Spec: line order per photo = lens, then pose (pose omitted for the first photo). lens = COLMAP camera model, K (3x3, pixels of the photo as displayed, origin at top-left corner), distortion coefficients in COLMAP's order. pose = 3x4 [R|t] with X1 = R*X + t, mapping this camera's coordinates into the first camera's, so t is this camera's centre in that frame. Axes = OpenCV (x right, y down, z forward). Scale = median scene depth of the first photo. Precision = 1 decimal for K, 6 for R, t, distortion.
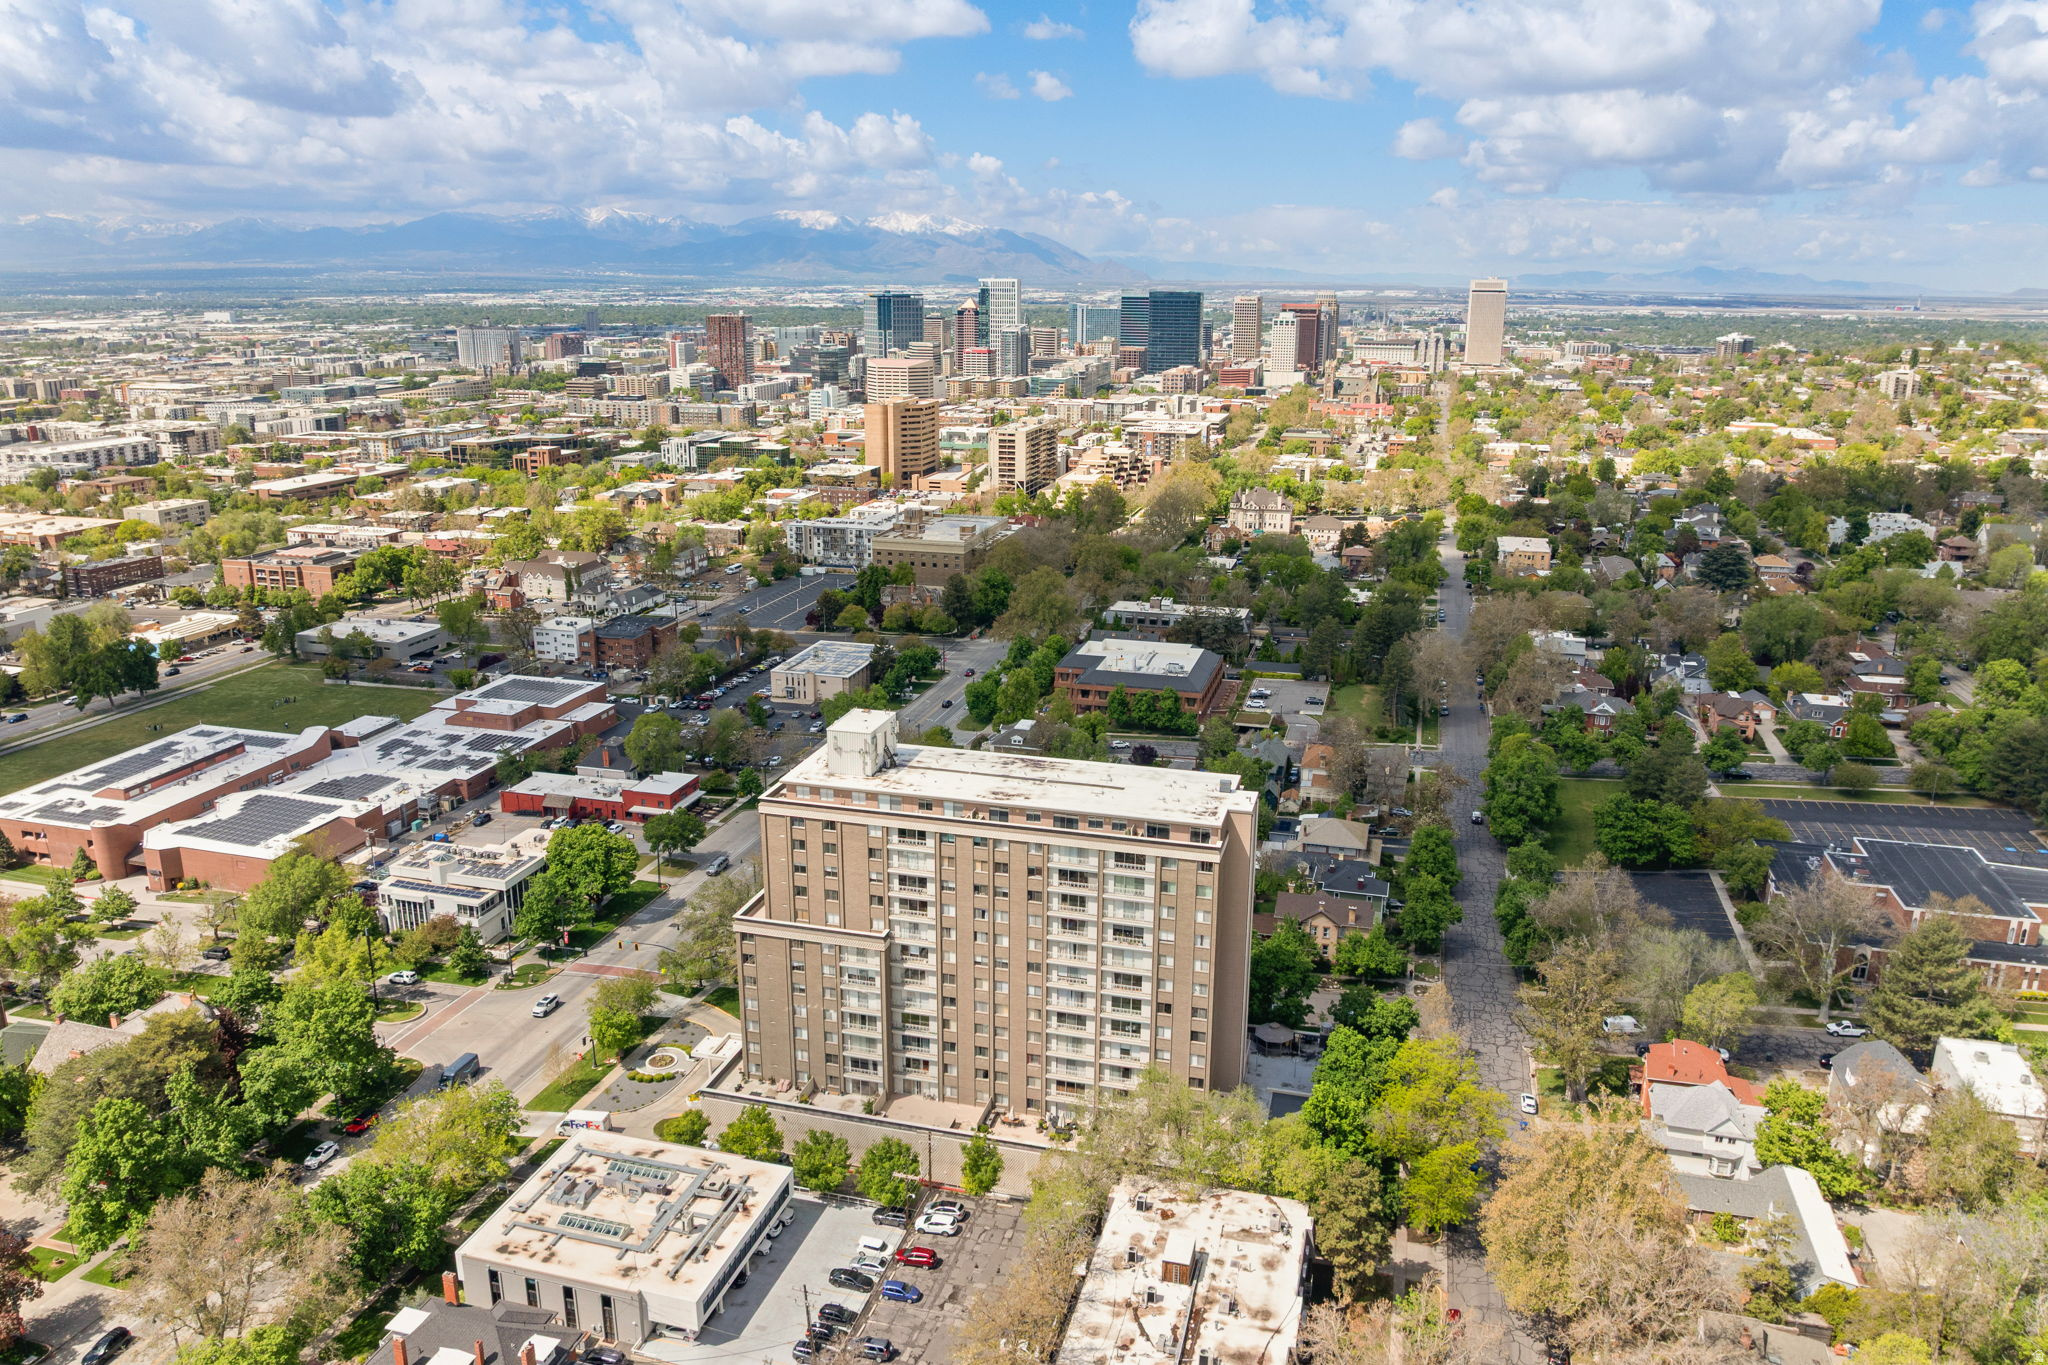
lens RADIAL K [[1454.1, 0, 1027.1], [0, 1454.1, 660.7], [0, 0, 1]] dist [-0.032926, -0.000217]
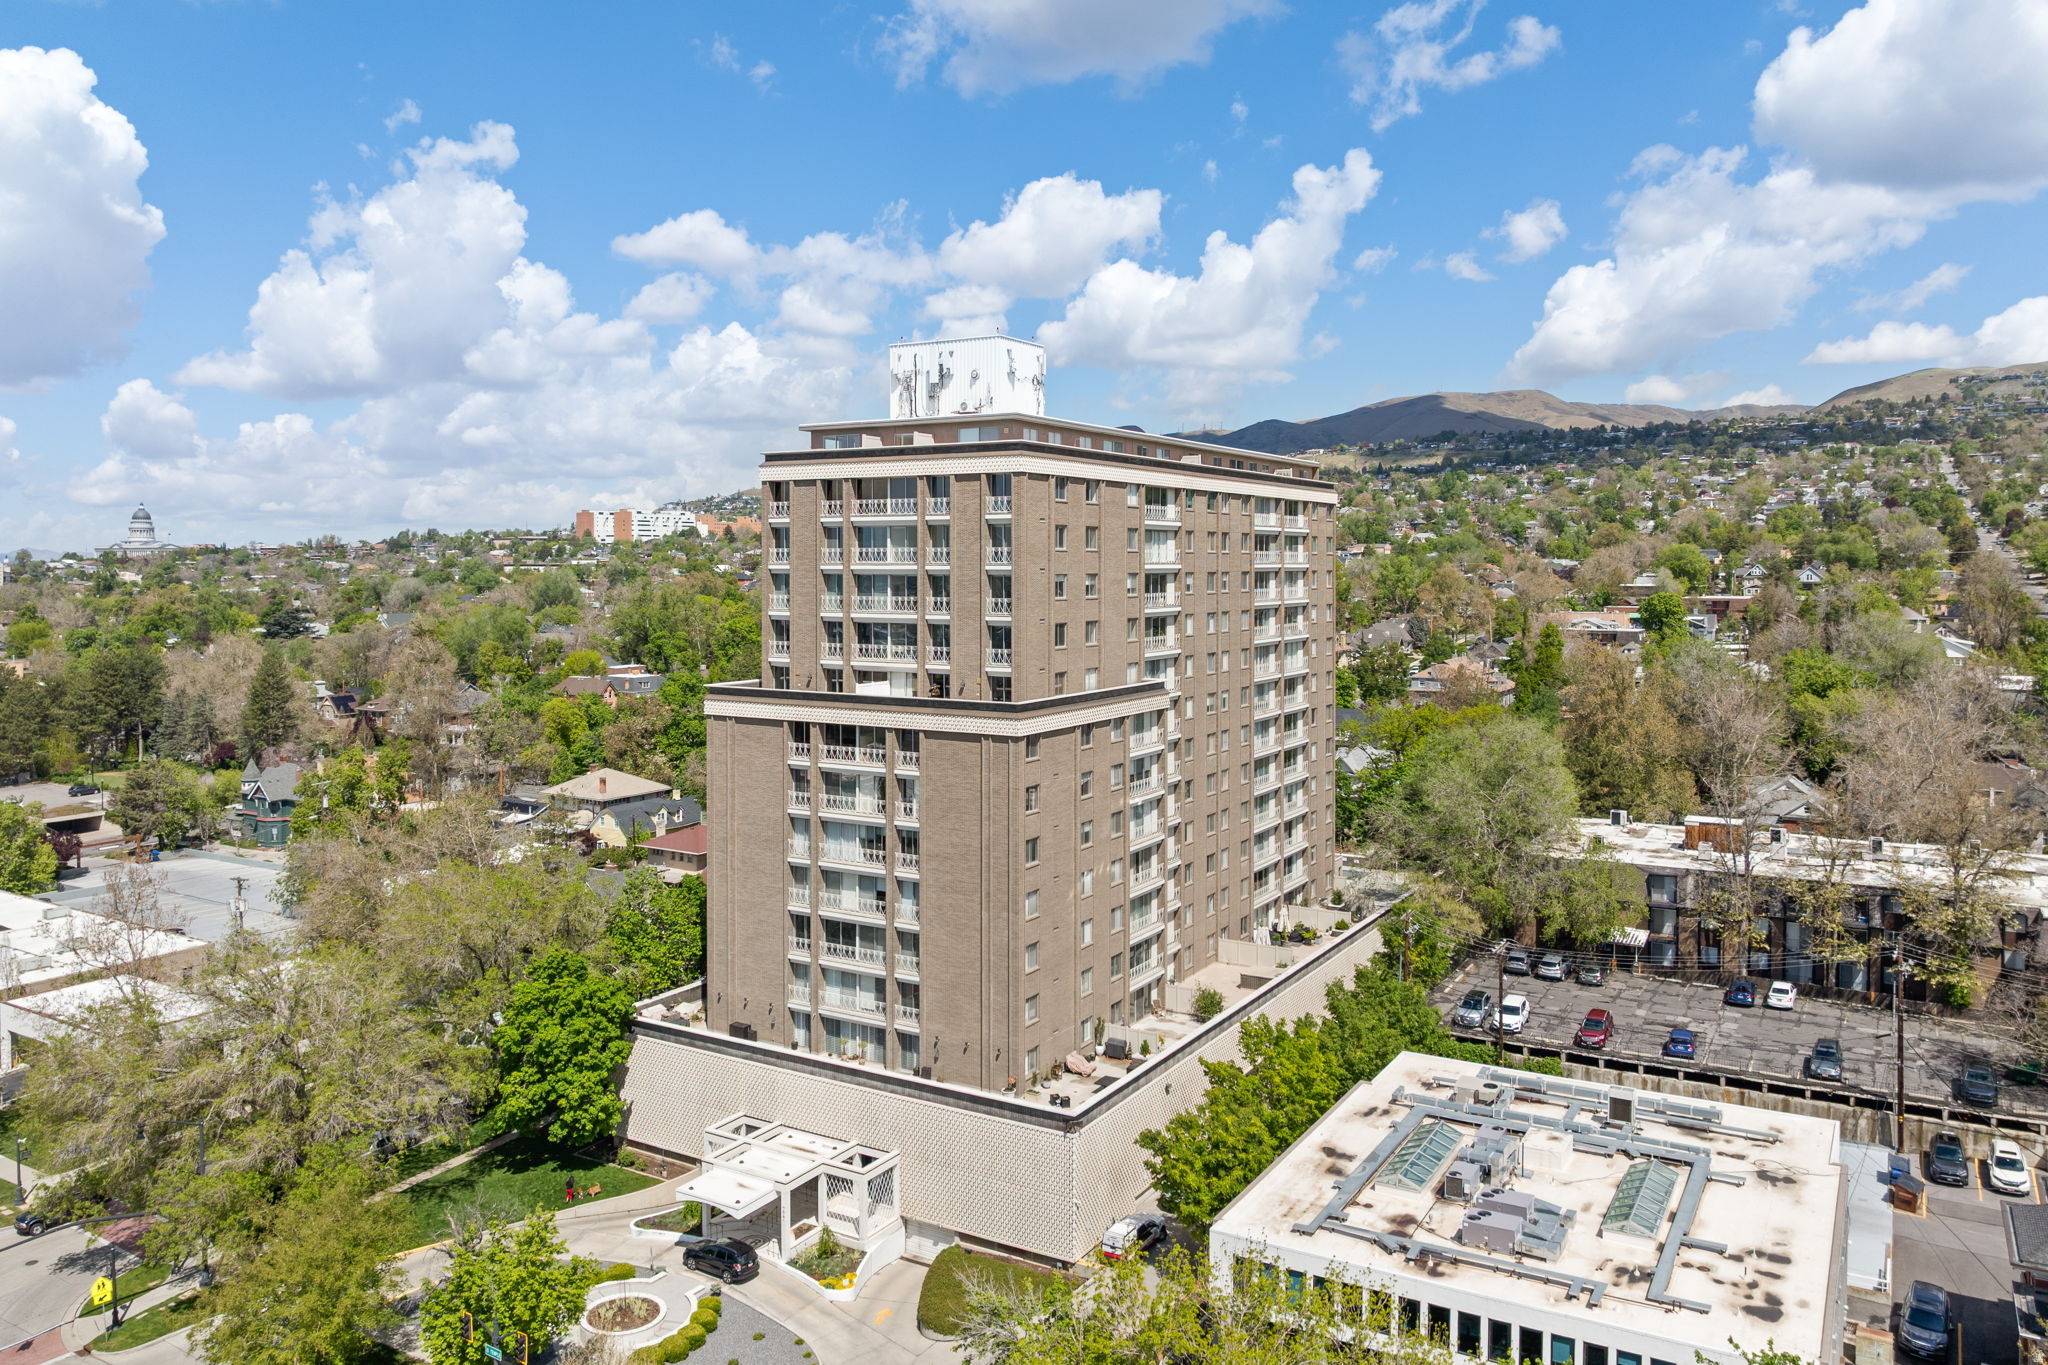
lens RADIAL K [[1454.1, 0, 1049.0], [0, 1454.1, 589.5], [0, 0, 1]] dist [-0.032926, -0.000217]
pose [[0.259463, -0.024527, 0.965441, -0.644366], [0.251101, 0.967009, -0.042917, 0.164500], [-0.932538, 0.253558, 0.257062, 0.867293]]
